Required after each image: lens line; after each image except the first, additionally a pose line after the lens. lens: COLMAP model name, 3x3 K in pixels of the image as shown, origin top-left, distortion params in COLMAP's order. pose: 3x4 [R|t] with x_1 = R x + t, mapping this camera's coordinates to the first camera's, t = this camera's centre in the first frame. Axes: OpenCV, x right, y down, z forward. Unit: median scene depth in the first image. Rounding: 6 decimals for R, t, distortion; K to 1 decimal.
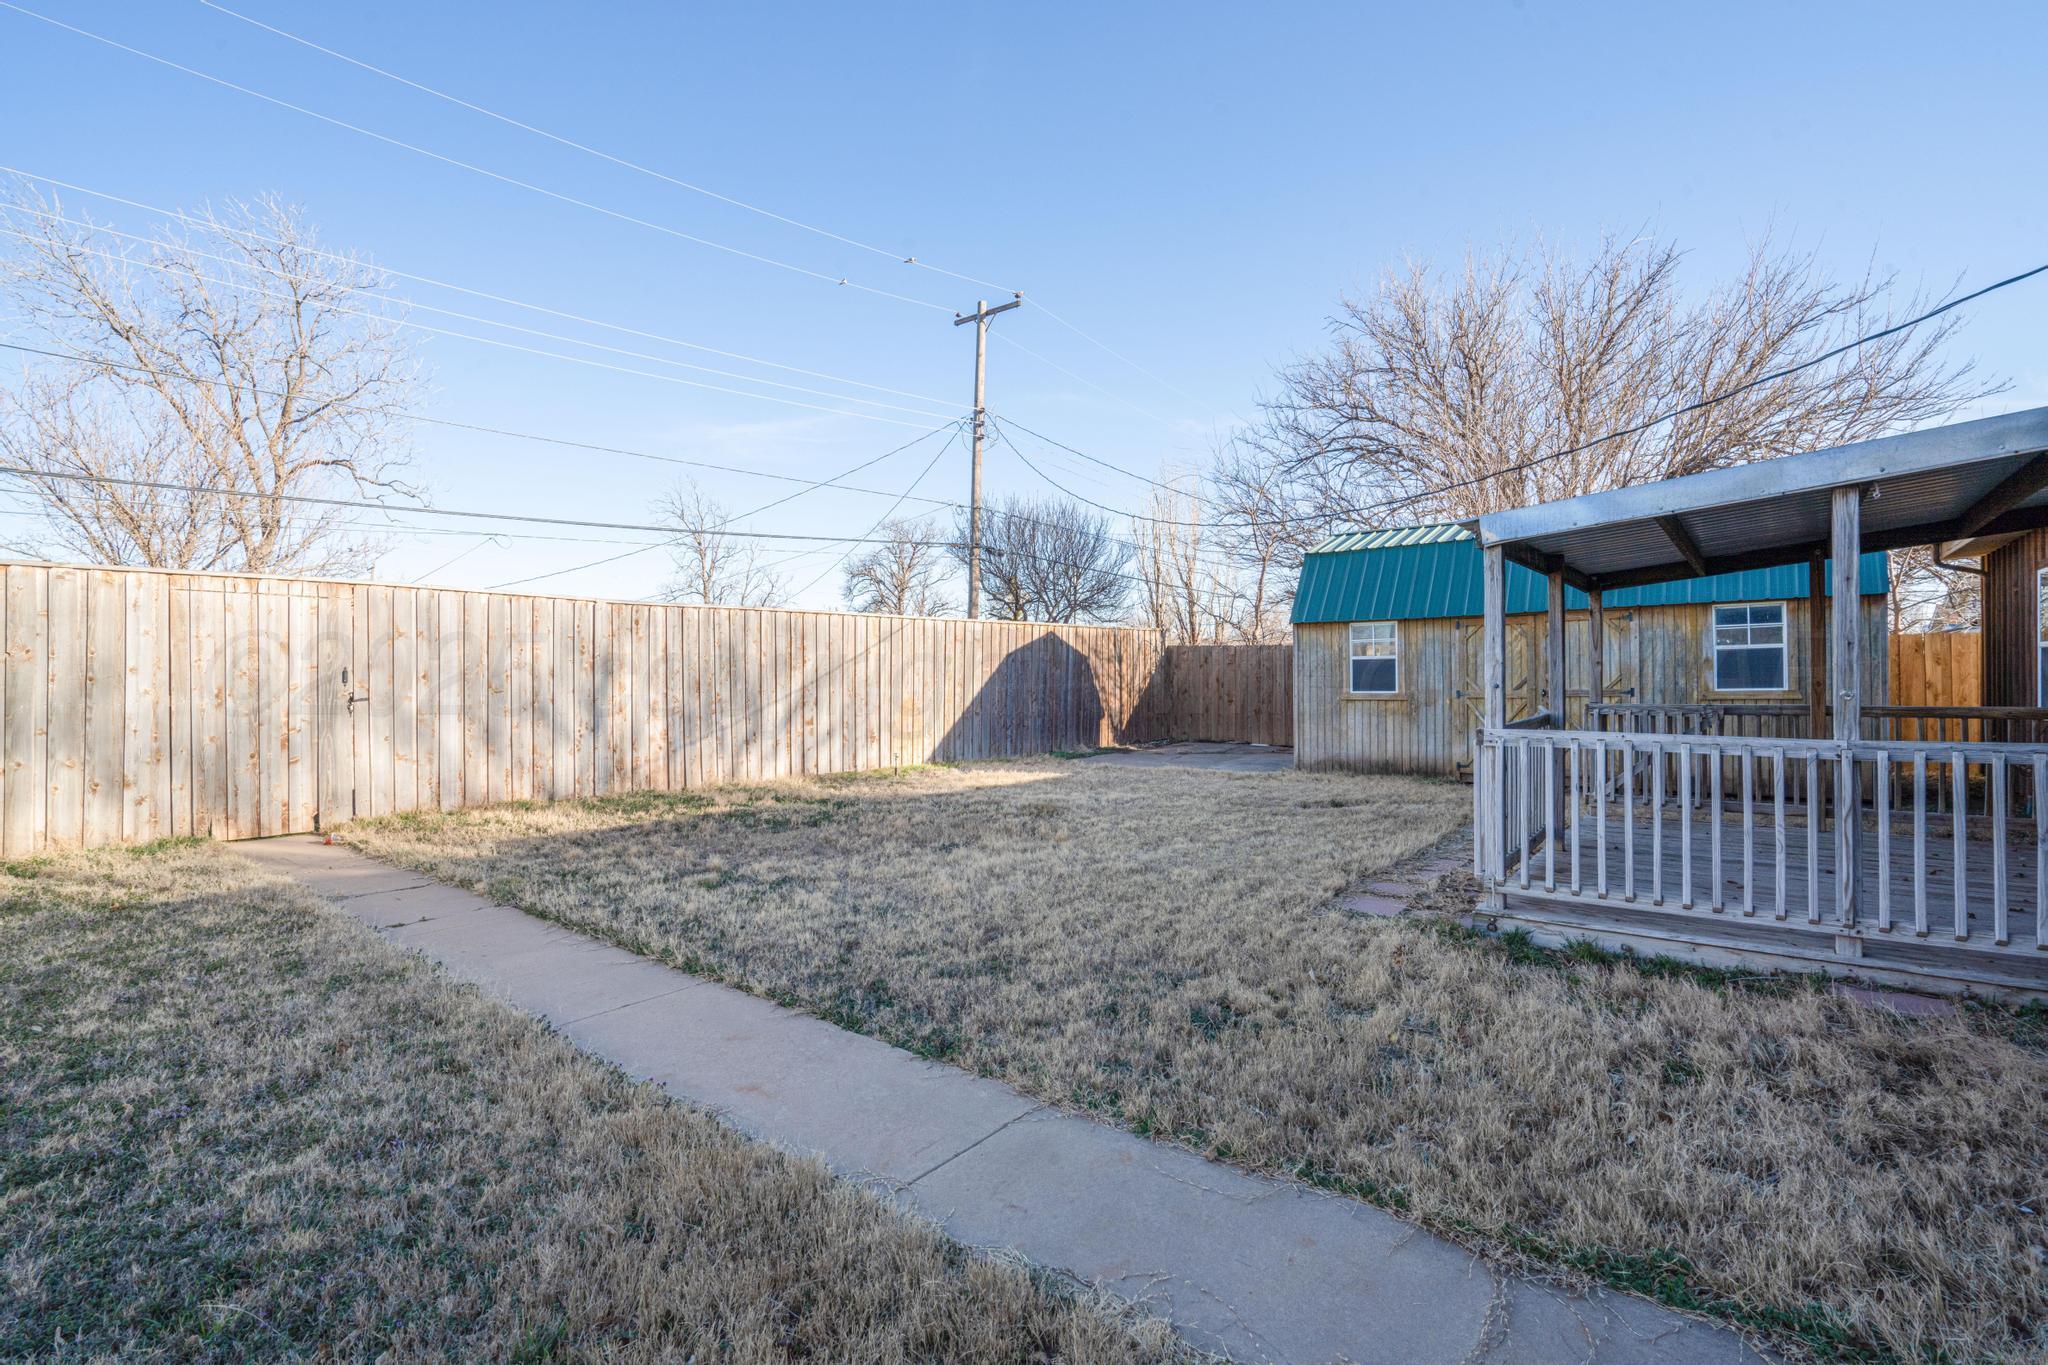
lens RADIAL K [[942.4, 0, 1030.7], [0, 942.4, 675.0], [0, 0, 1]] dist [-0.020947, 0.006624]
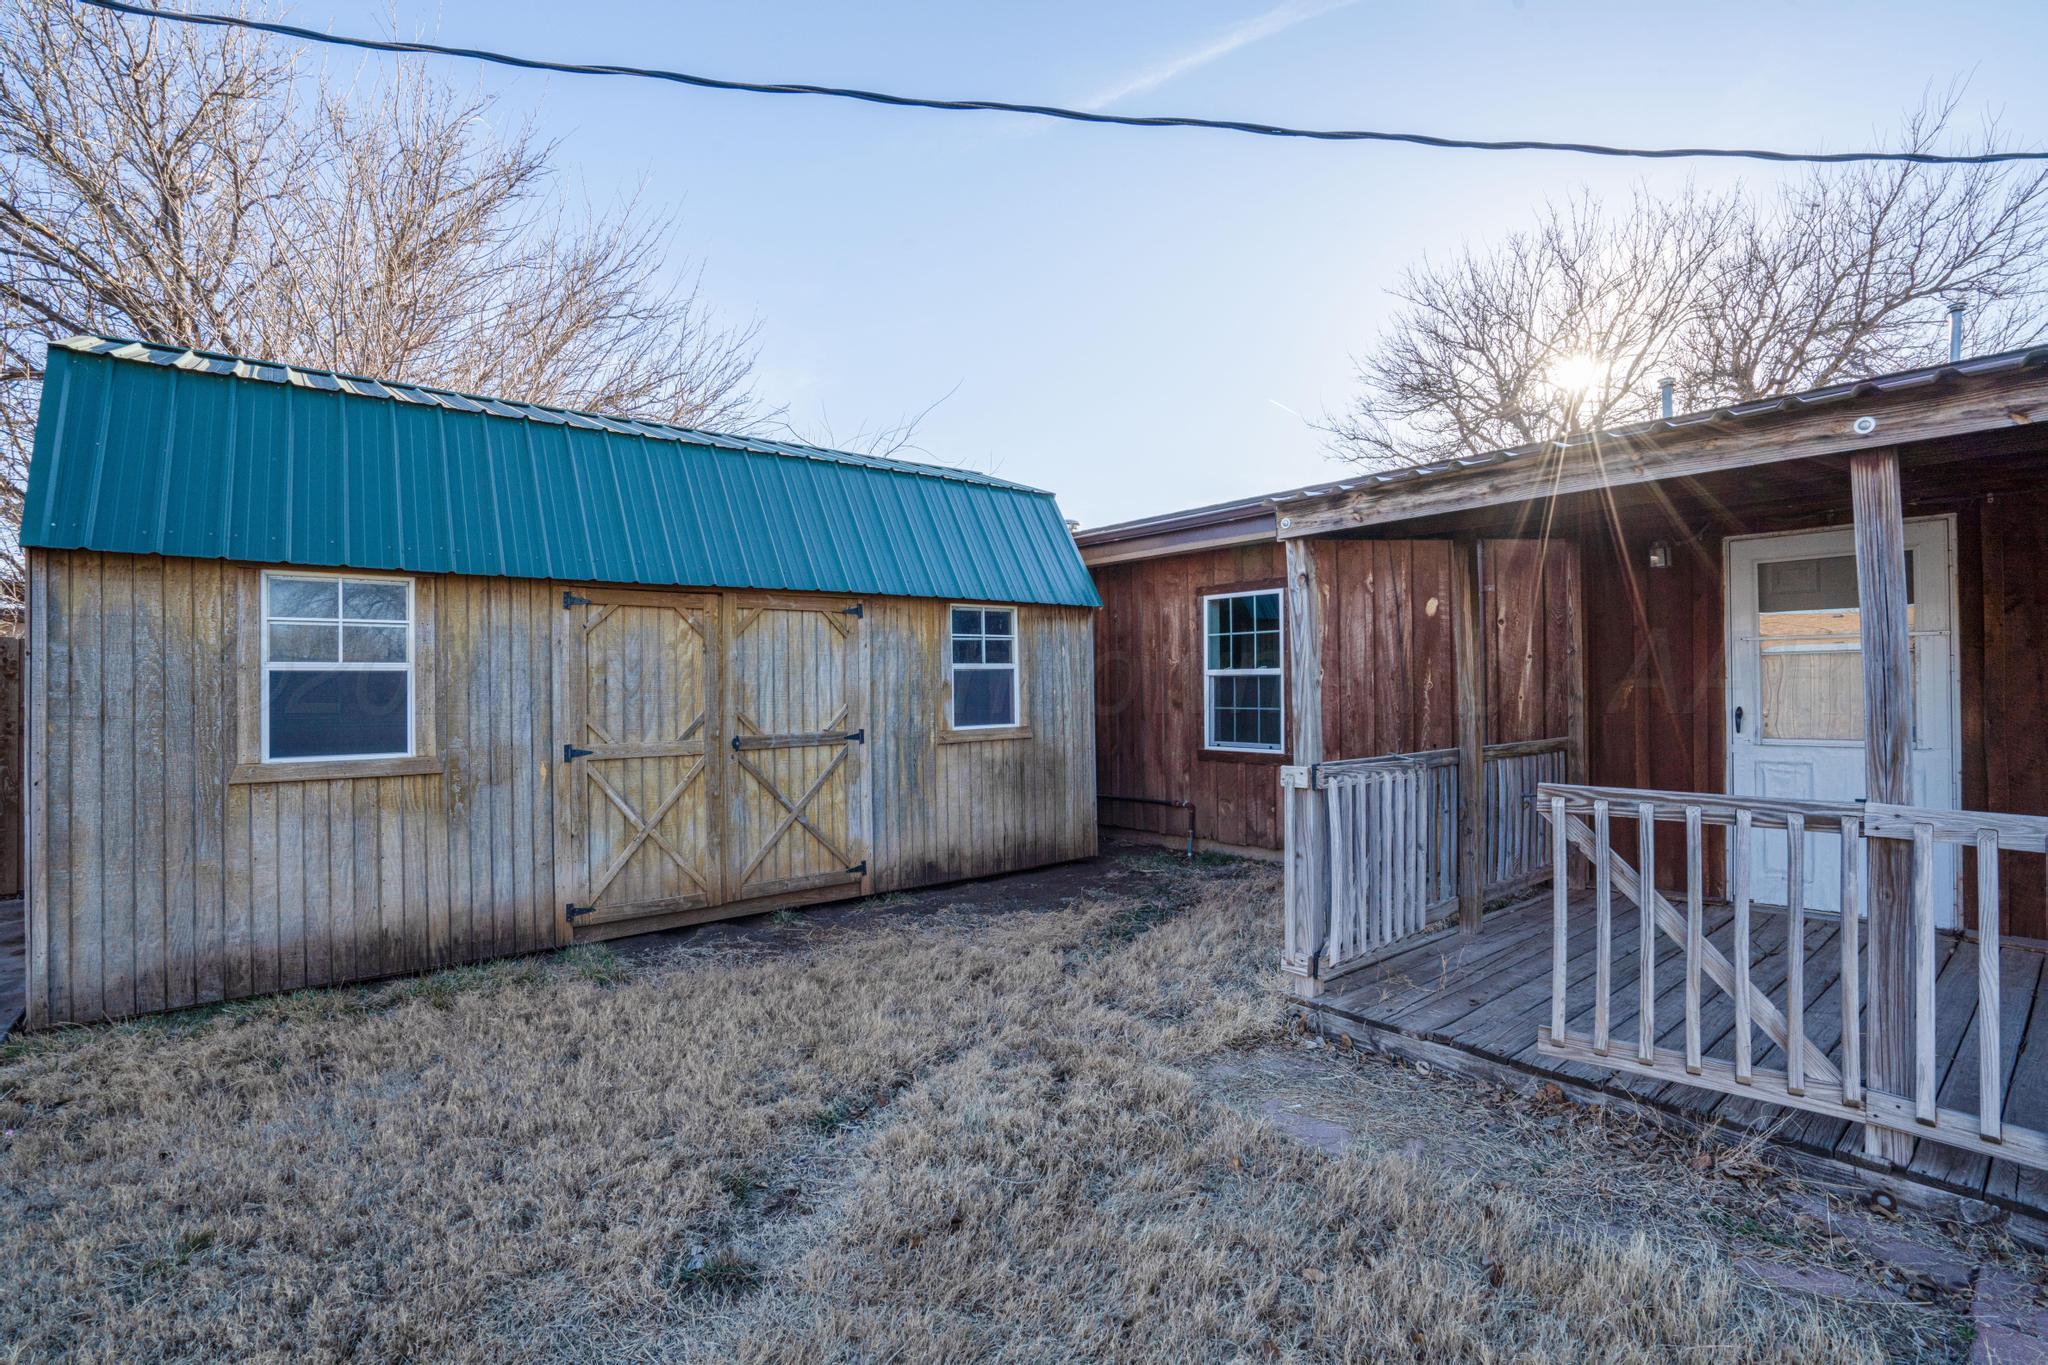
lens RADIAL K [[942.4, 0, 1016.7], [0, 942.4, 692.0], [0, 0, 1]] dist [-0.020947, 0.006624]
pose [[0.244625, 0.010705, 0.969559, 0.068358], [0.009016, 0.999871, -0.013314, -0.001066], [-0.969576, 0.011998, 0.244497, 0.670328]]
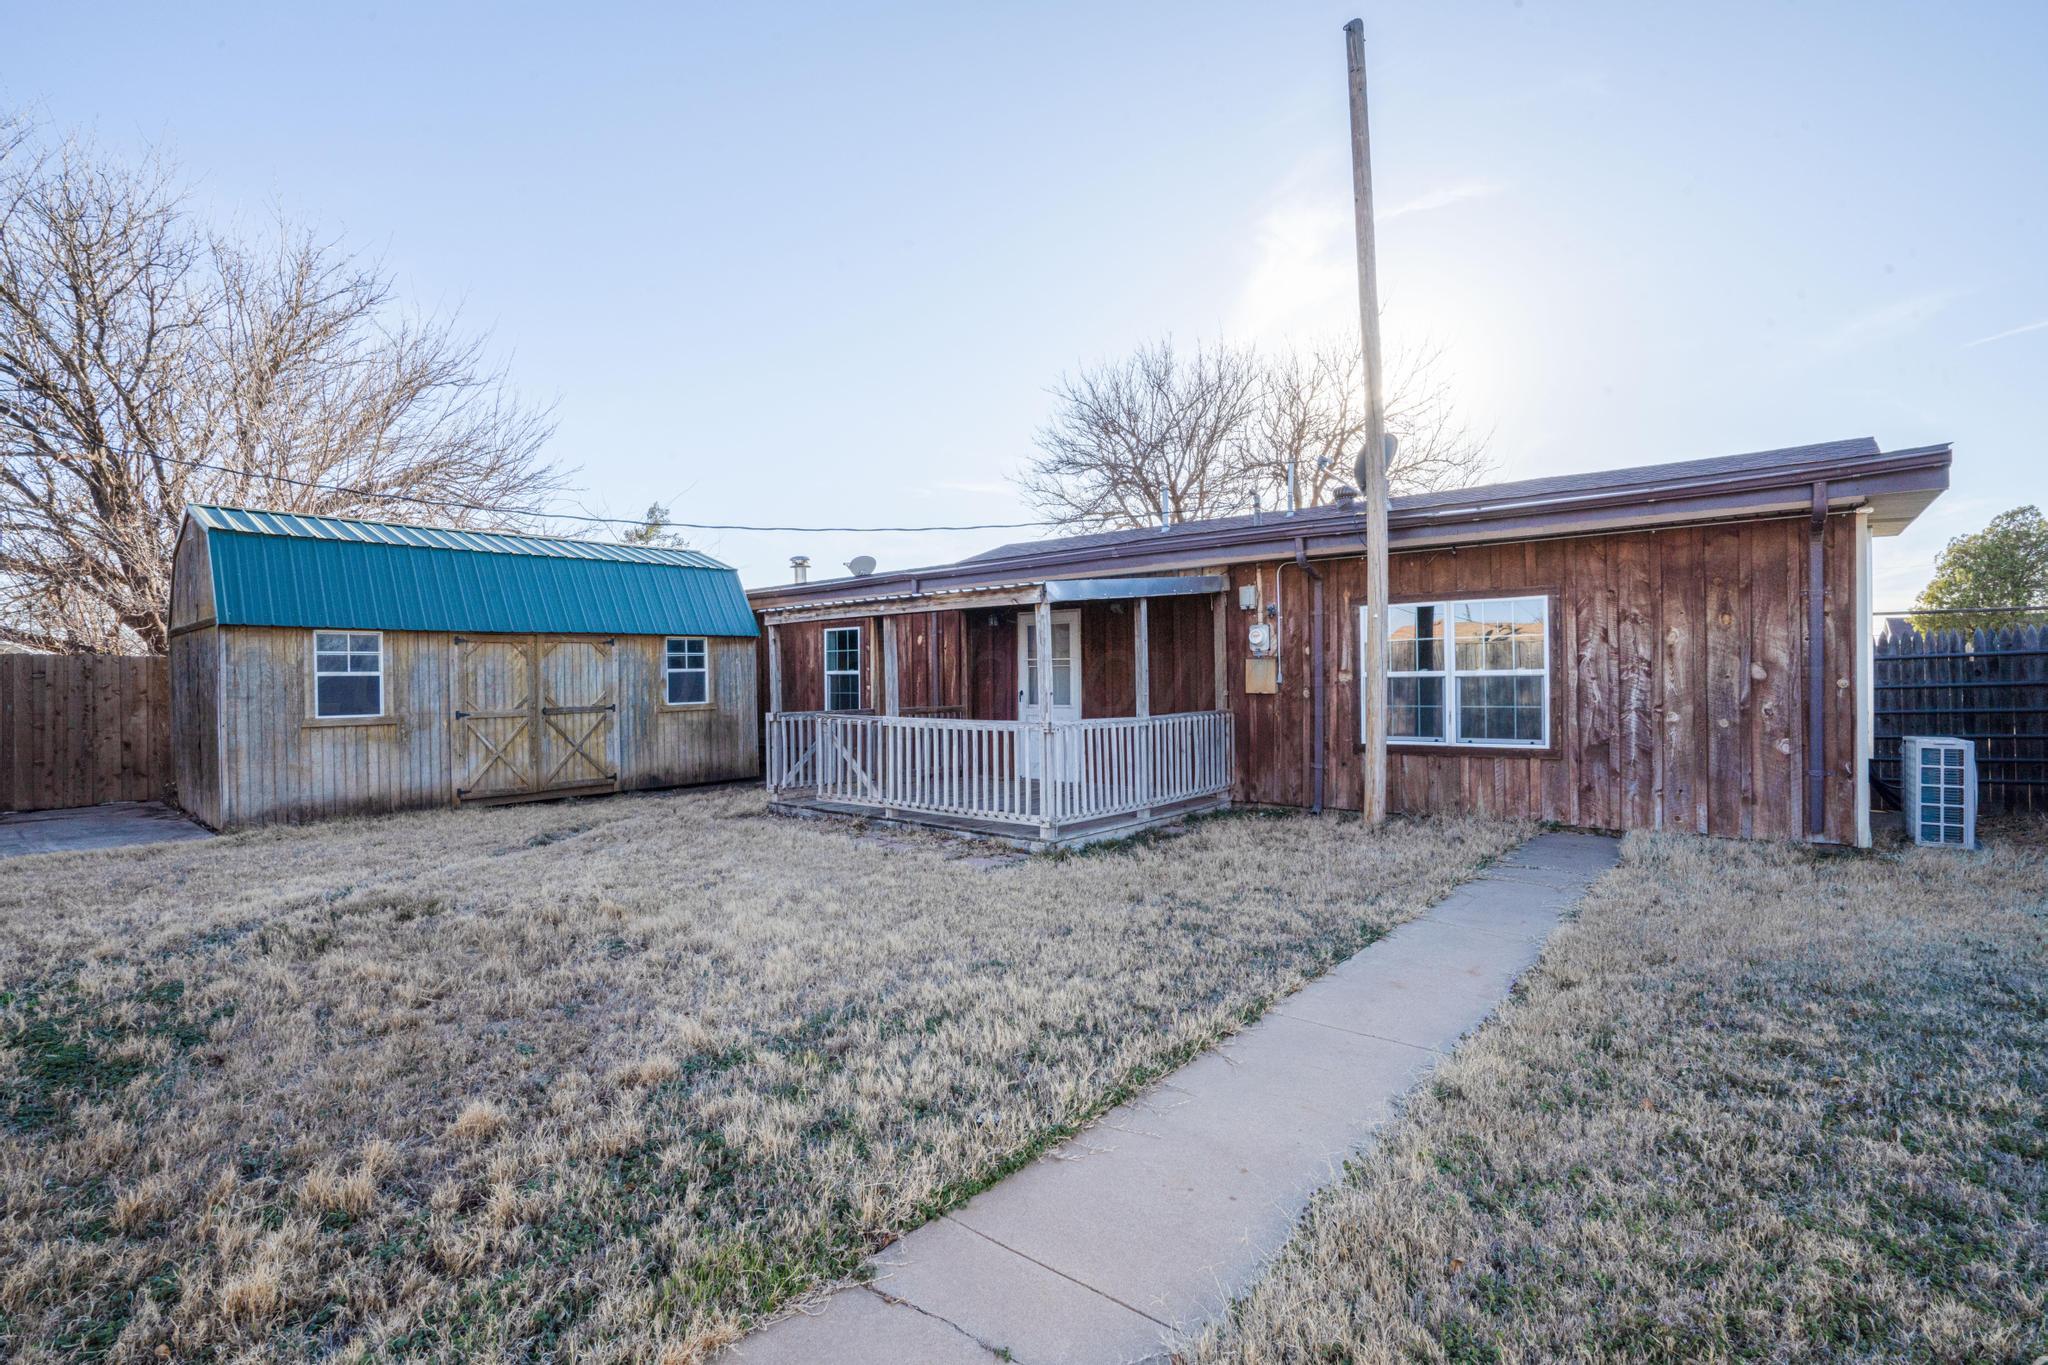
lens RADIAL K [[942.4, 0, 1003.9], [0, 942.4, 685.8], [0, 0, 1]] dist [-0.020947, 0.006624]
pose [[0.074169, 0.005127, 0.997232, -0.423543], [0.012837, 0.999899, -0.006095, 0.003950], [-0.997163, 0.013254, 0.074096, 0.386408]]
